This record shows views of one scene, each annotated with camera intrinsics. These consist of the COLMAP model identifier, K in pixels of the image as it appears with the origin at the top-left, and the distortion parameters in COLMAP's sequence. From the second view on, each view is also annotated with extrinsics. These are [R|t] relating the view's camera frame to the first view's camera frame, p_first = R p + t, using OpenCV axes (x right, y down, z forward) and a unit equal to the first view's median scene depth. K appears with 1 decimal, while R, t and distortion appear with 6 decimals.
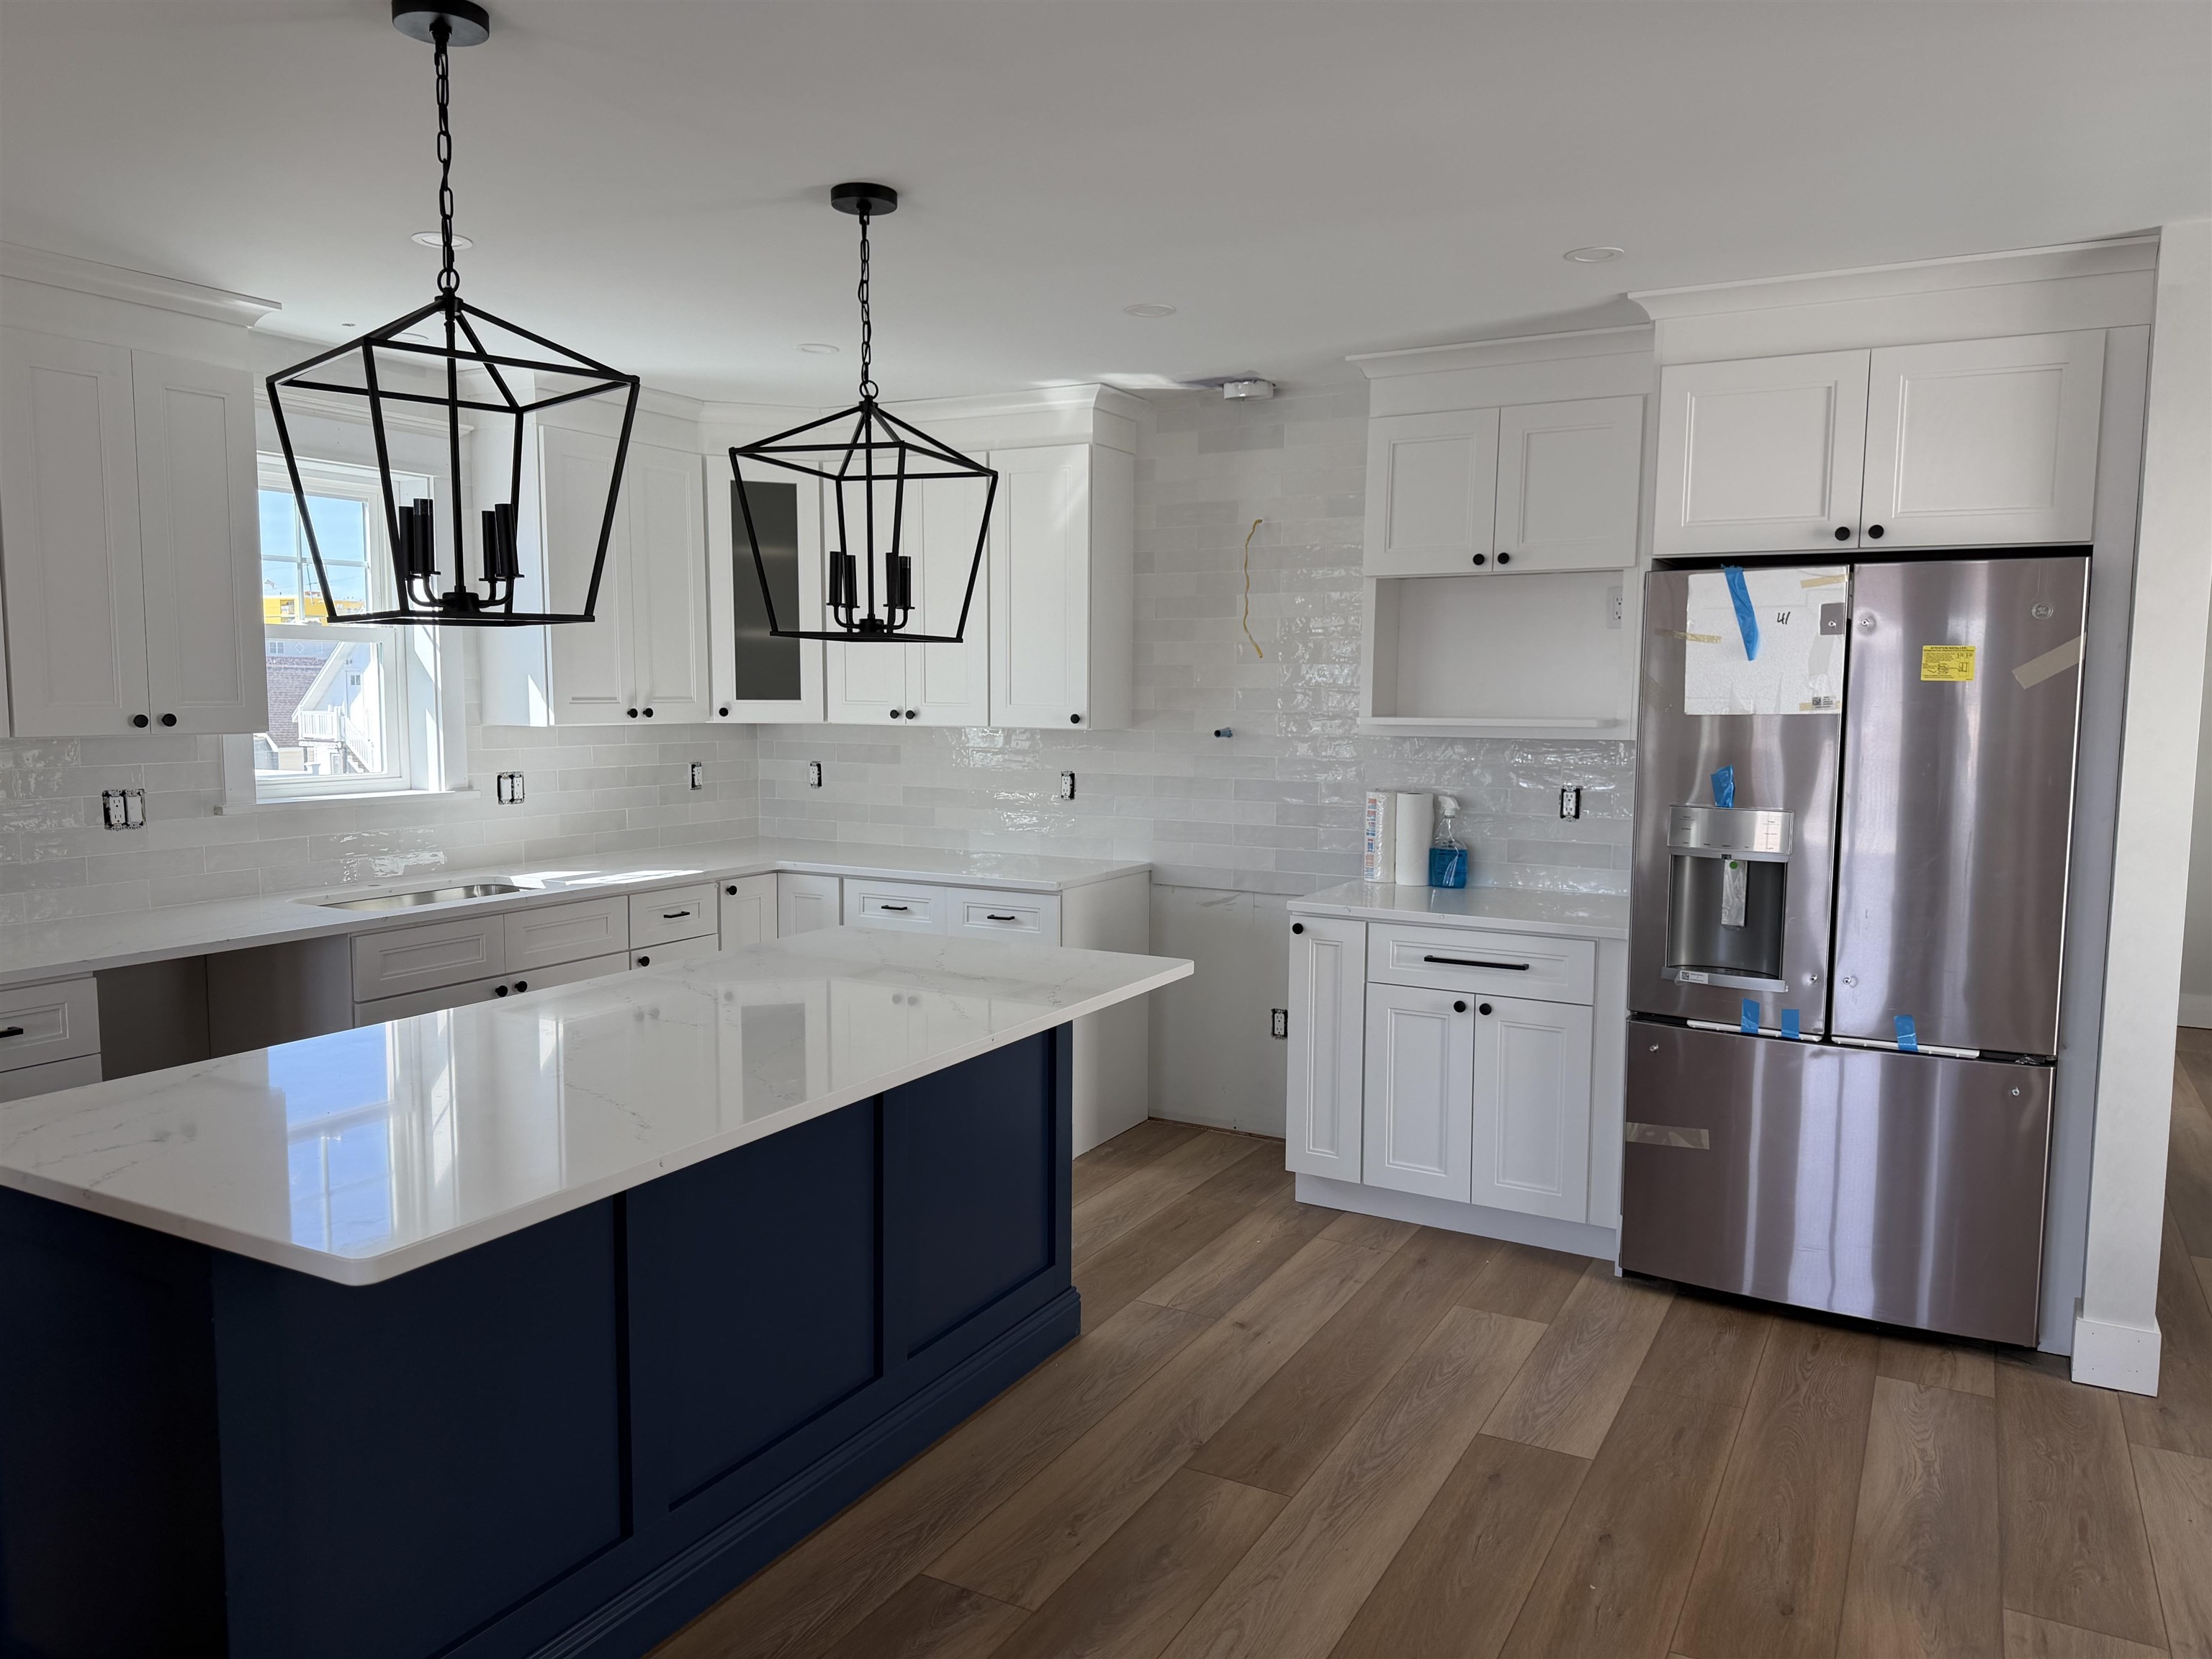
lens RADIAL K [[1555.9, 0, 1106.0], [0, 1555.9, 829.5], [0, 0, 1]] dist [0.141354, -0.215612]
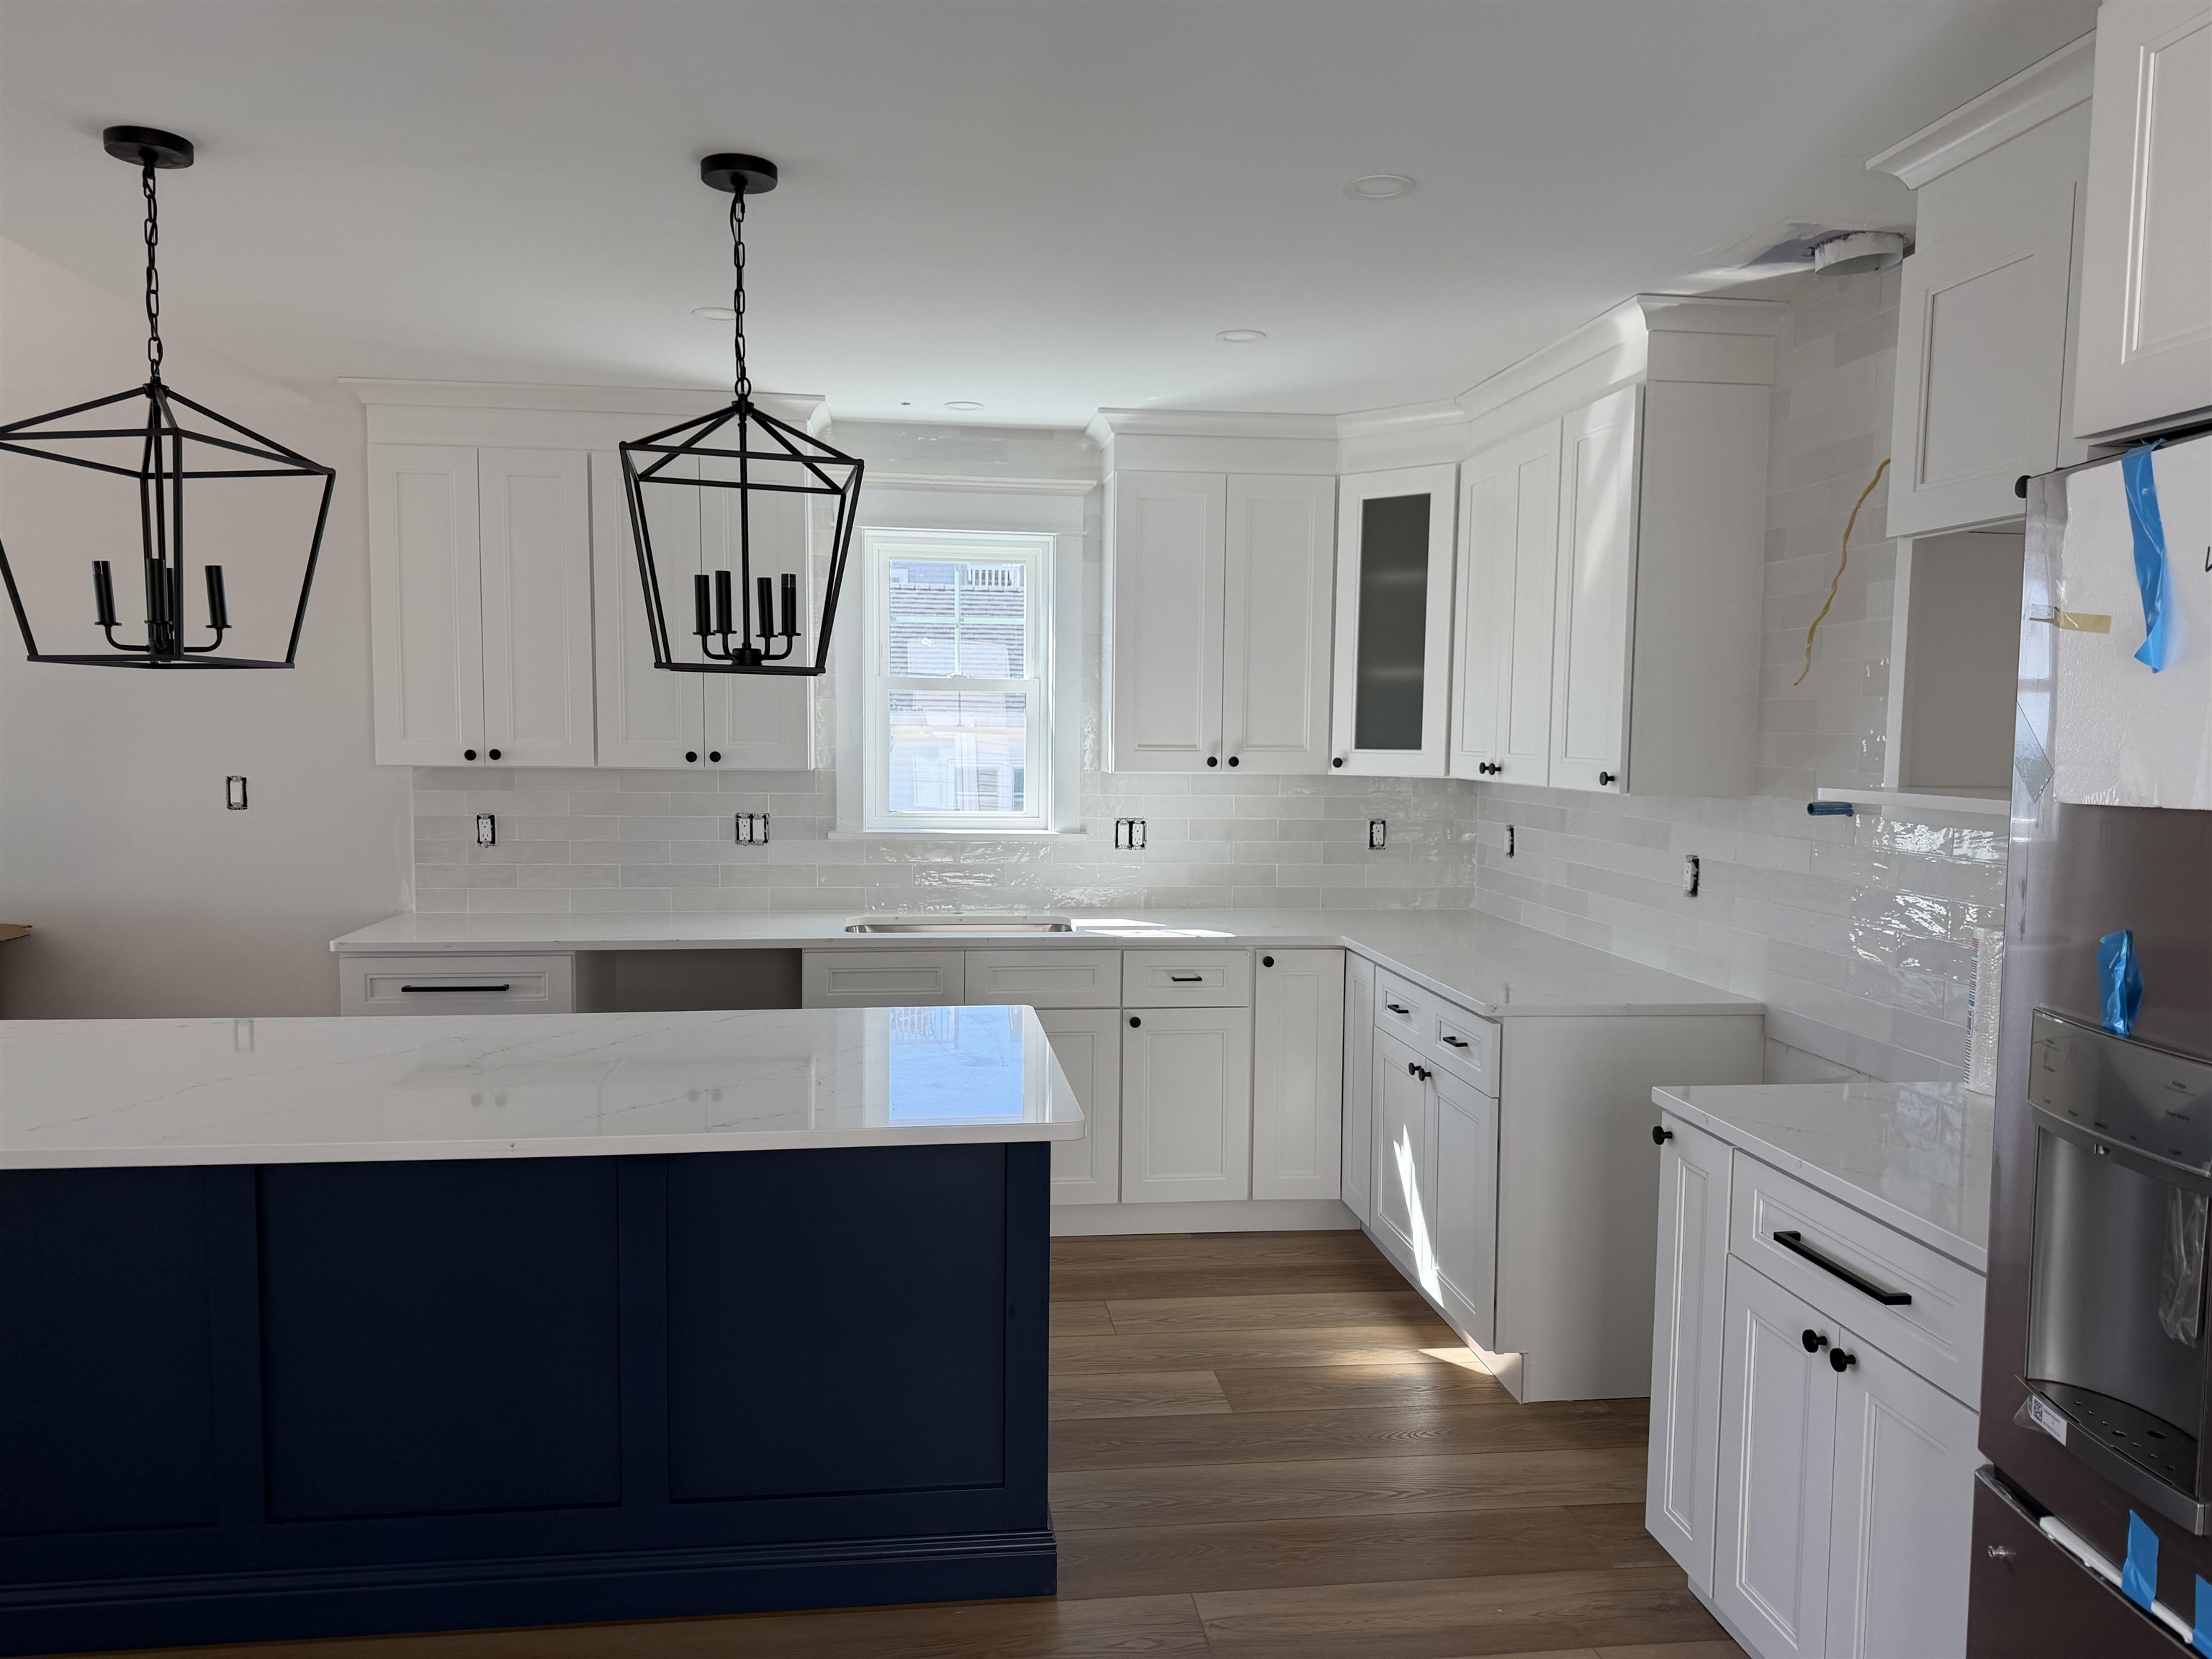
lens RADIAL K [[1557.5, 0, 1106.0], [0, 1557.5, 829.5], [0, 0, 1]] dist [0.060888, -0.072637]
pose [[0.583126, 0.053463, -0.810620, 0.468156], [-0.082312, 0.996585, 0.006516, -0.038081], [0.808201, 0.062924, 0.585536, 0.452978]]
